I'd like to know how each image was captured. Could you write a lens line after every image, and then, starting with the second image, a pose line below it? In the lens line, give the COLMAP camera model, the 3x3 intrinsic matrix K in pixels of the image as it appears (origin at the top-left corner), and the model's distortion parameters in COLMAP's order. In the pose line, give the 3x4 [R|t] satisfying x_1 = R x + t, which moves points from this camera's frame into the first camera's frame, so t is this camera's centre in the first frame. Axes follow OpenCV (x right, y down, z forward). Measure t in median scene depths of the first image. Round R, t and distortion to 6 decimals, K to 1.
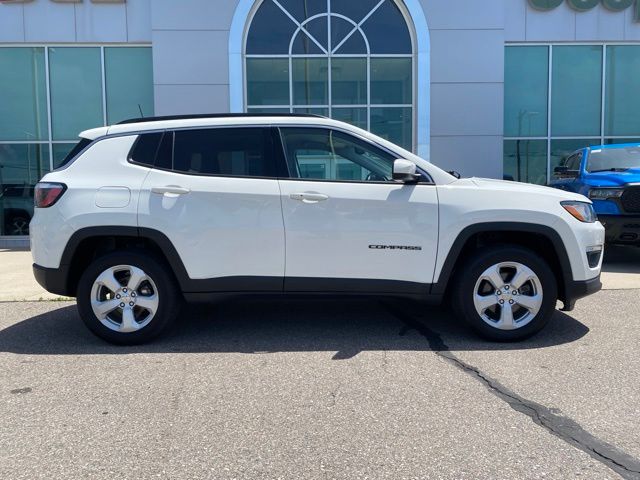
lens RADIAL K [[494.4, 0, 320.0], [0, 494.4, 240.0], [0, 0, 1]] dist [0.047221, -0.054950]
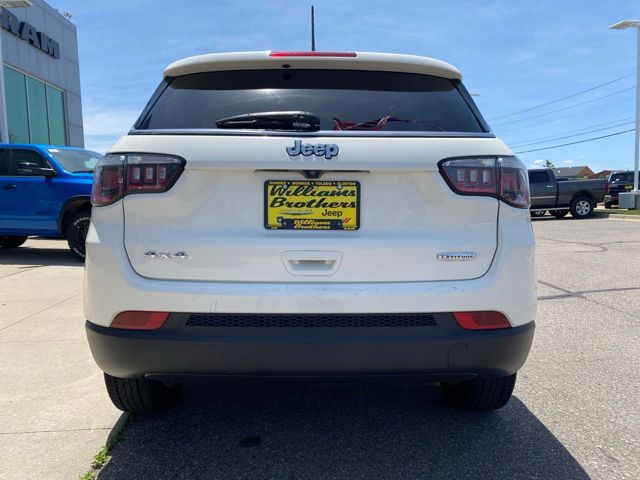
lens RADIAL K [[494.4, 0, 320.0], [0, 494.4, 240.0], [0, 0, 1]] dist [0.047221, -0.054950]
pose [[-0.037644, -0.080449, 0.996048, -1.097120], [0.088416, 0.992577, 0.083511, -0.097876], [-0.995372, 0.091211, -0.030251, 1.270767]]
